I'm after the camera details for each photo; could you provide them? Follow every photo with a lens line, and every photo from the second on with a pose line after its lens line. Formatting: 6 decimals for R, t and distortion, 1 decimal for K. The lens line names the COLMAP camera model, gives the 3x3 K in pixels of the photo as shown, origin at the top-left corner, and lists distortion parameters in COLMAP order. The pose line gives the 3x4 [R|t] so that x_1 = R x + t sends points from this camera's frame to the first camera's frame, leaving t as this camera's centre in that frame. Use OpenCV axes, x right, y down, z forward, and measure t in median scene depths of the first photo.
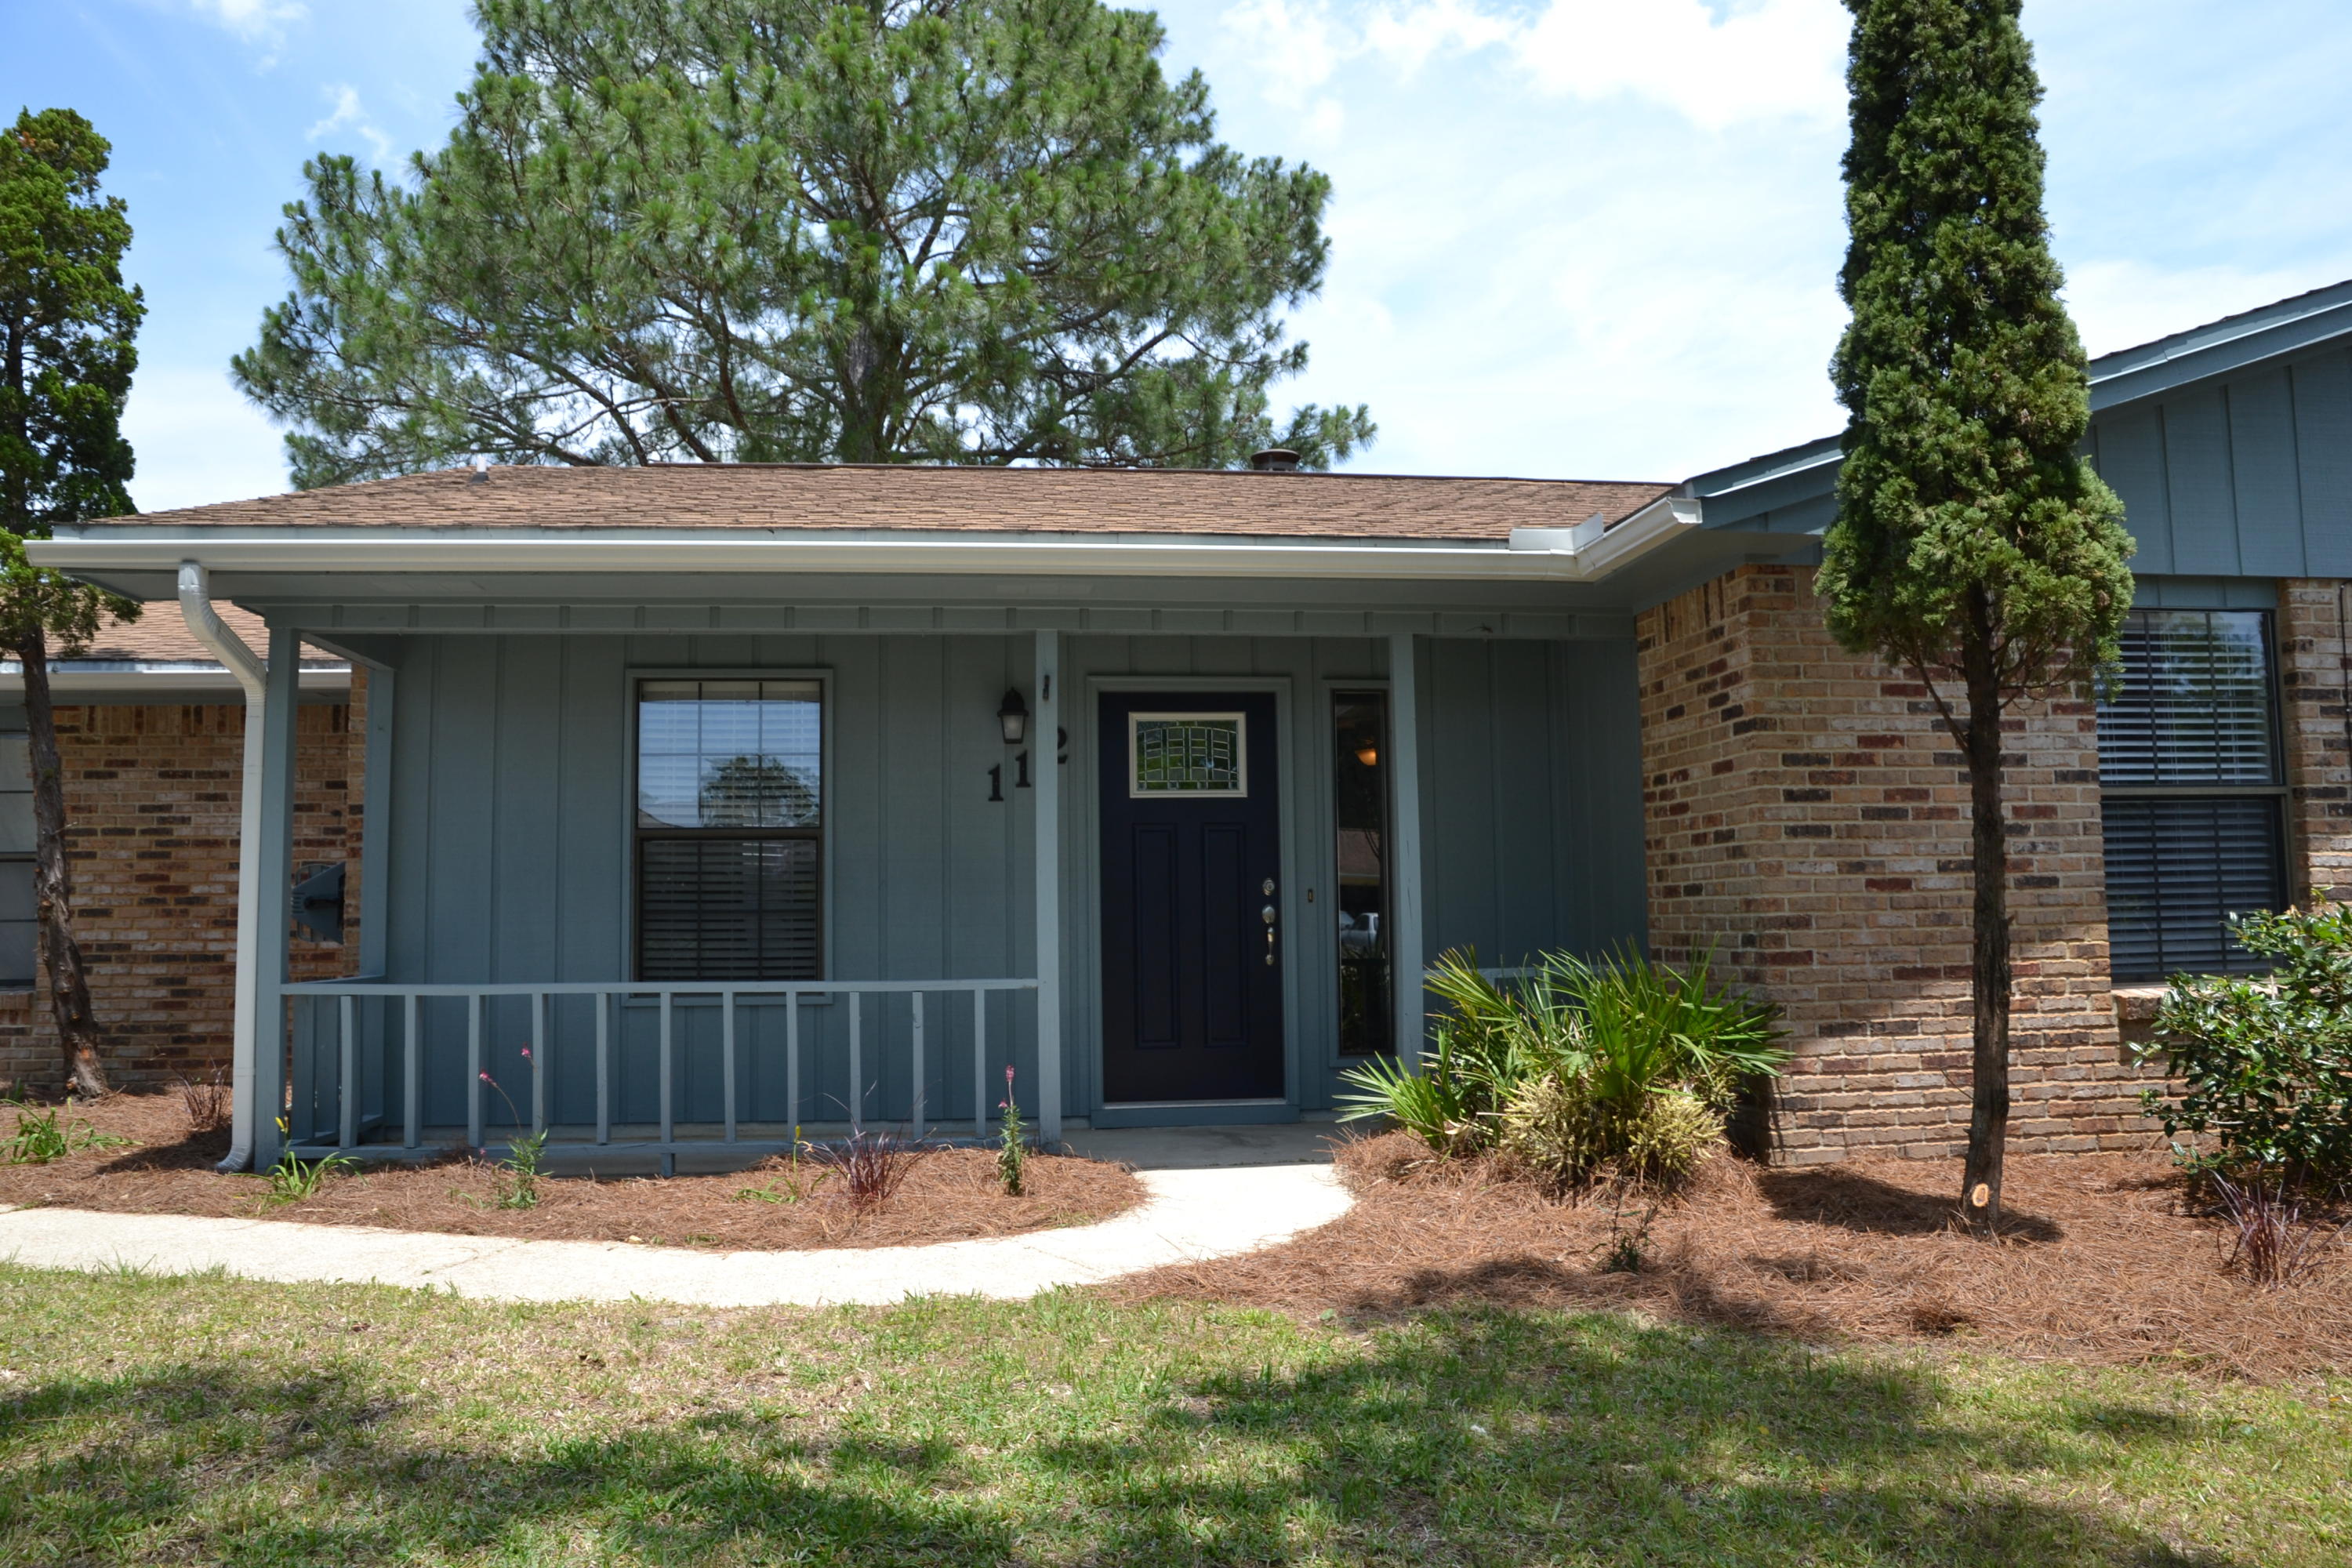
lens RADIAL K [[1612.0, 0, 1176.0], [0, 1612.0, 784.0], [0, 0, 1]] dist [-0.127673, 0.086356]
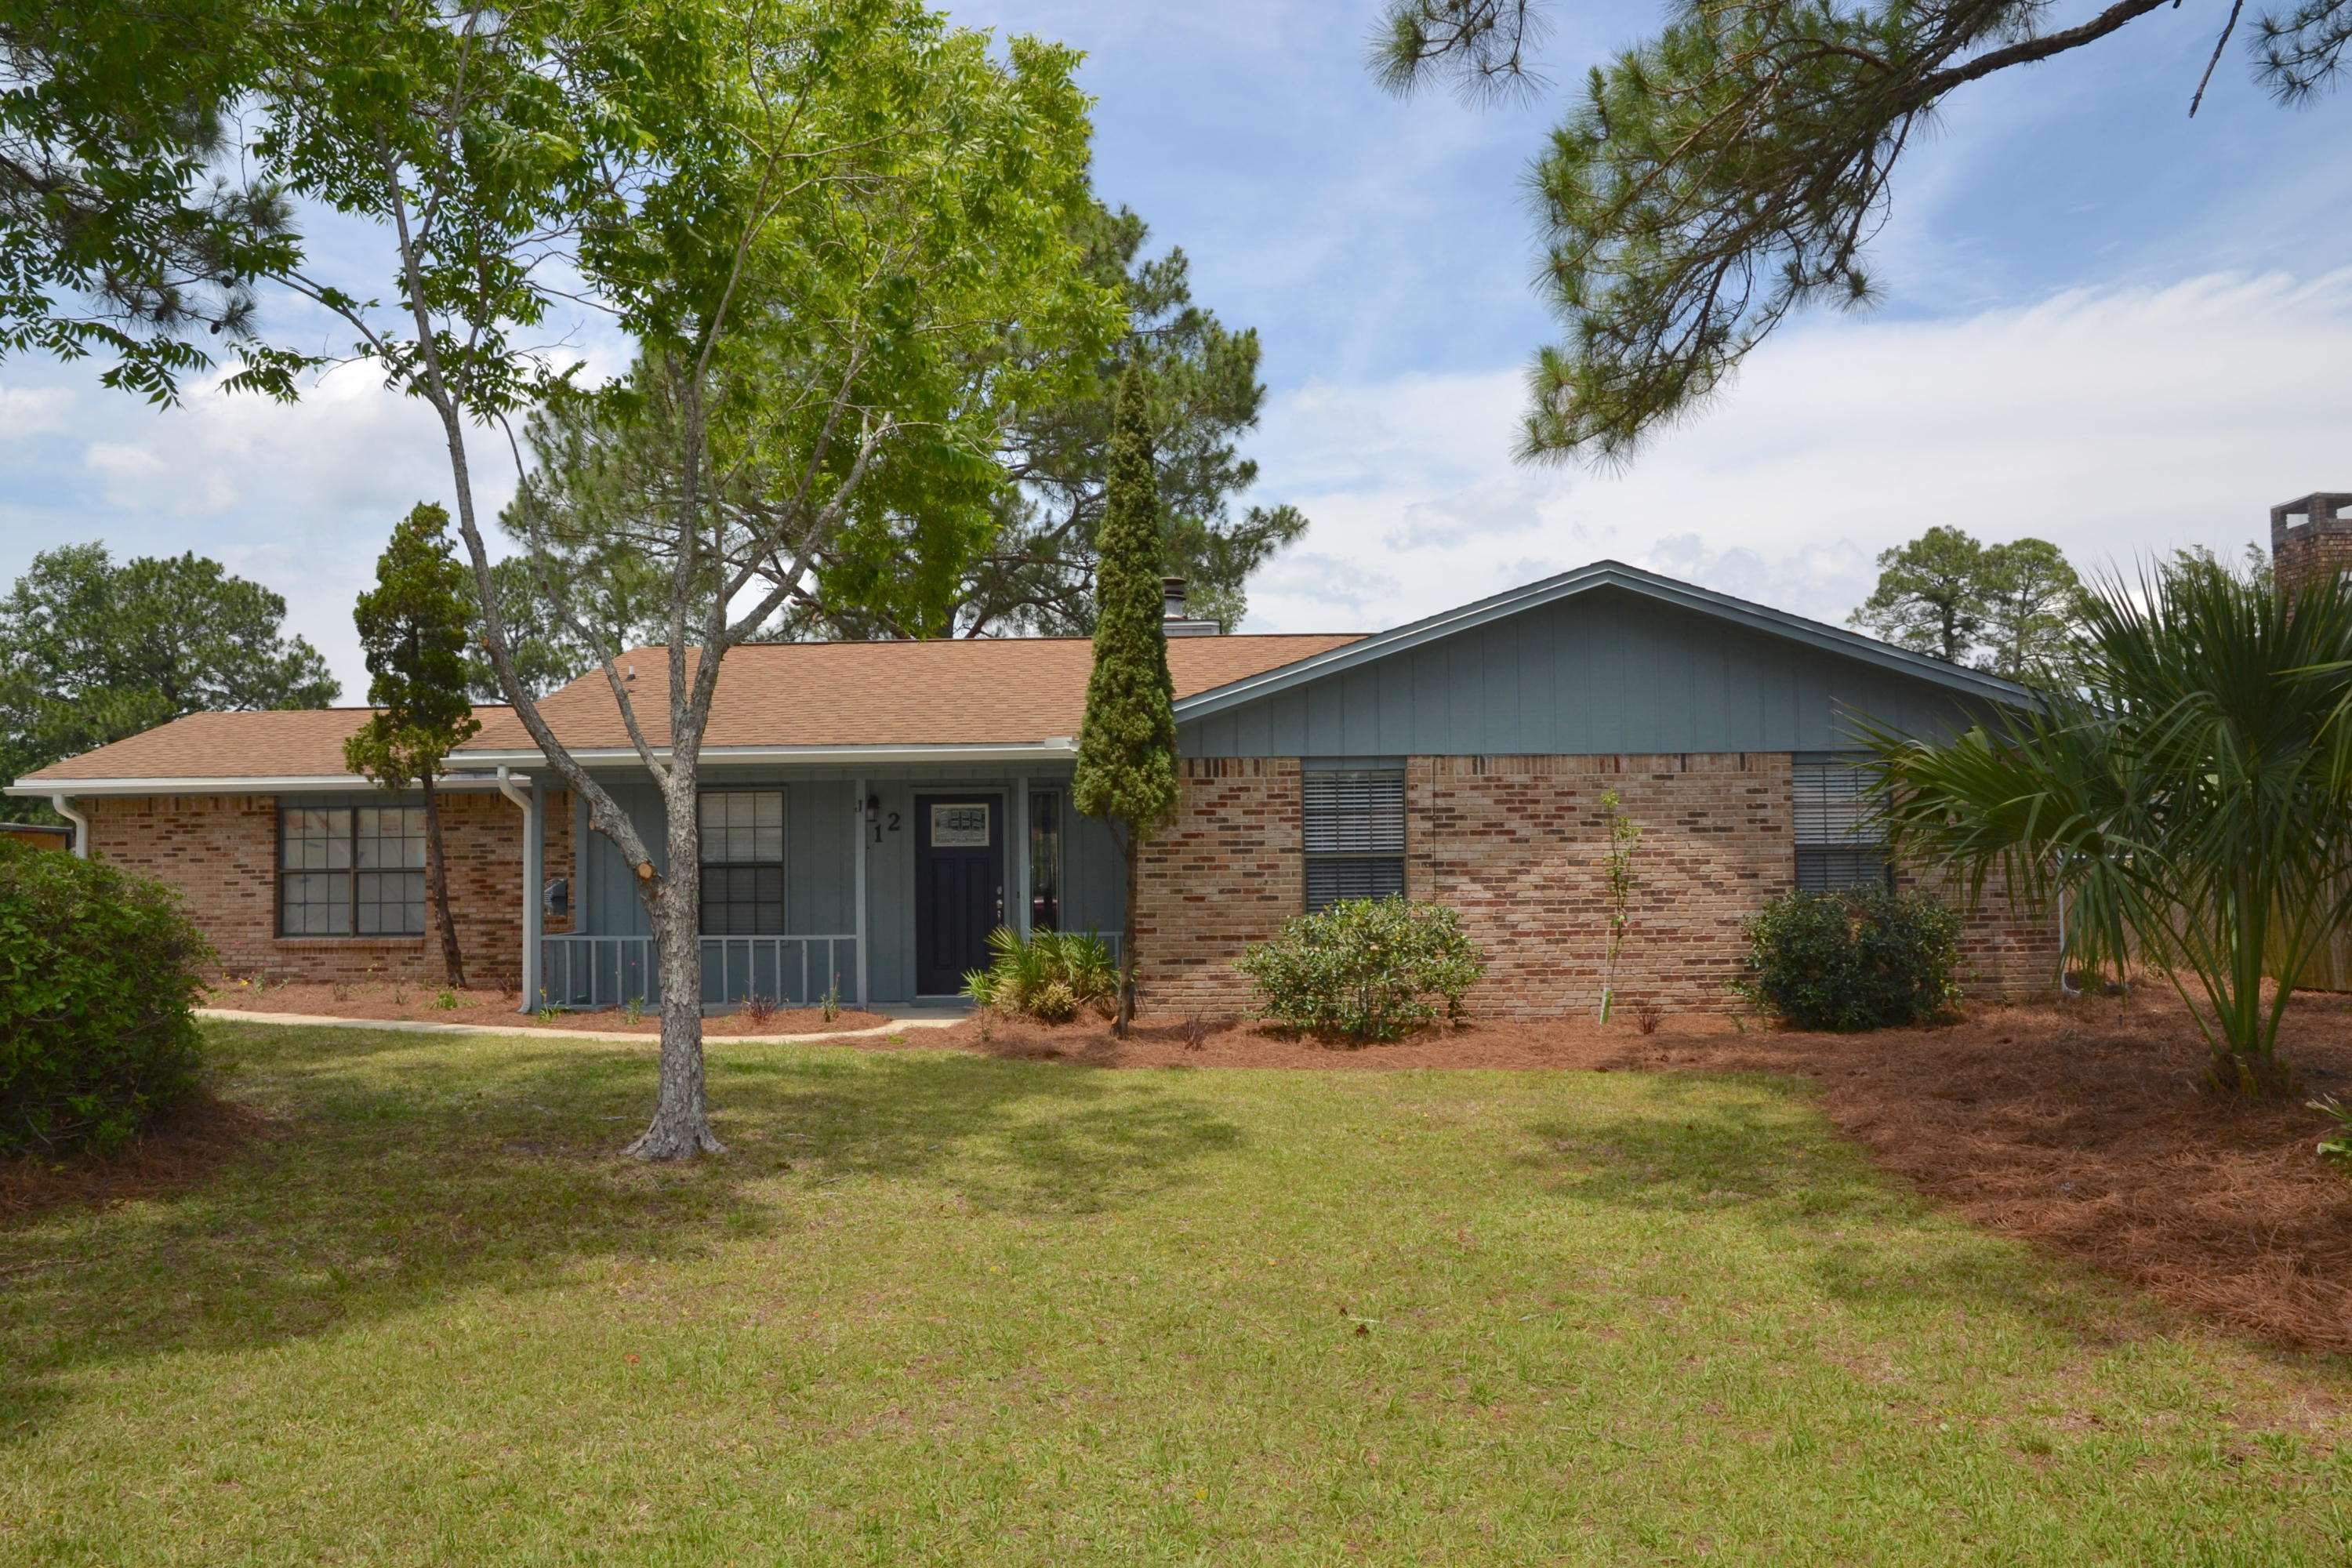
lens RADIAL K [[1612.0, 0, 1176.0], [0, 1612.0, 784.0], [0, 0, 1]] dist [-0.127673, 0.086356]
pose [[0.990644, -0.006061, -0.136338, 0.559455], [0.010245, 0.999497, 0.030005, -0.129315], [0.136088, -0.031121, 0.990208, -0.978087]]
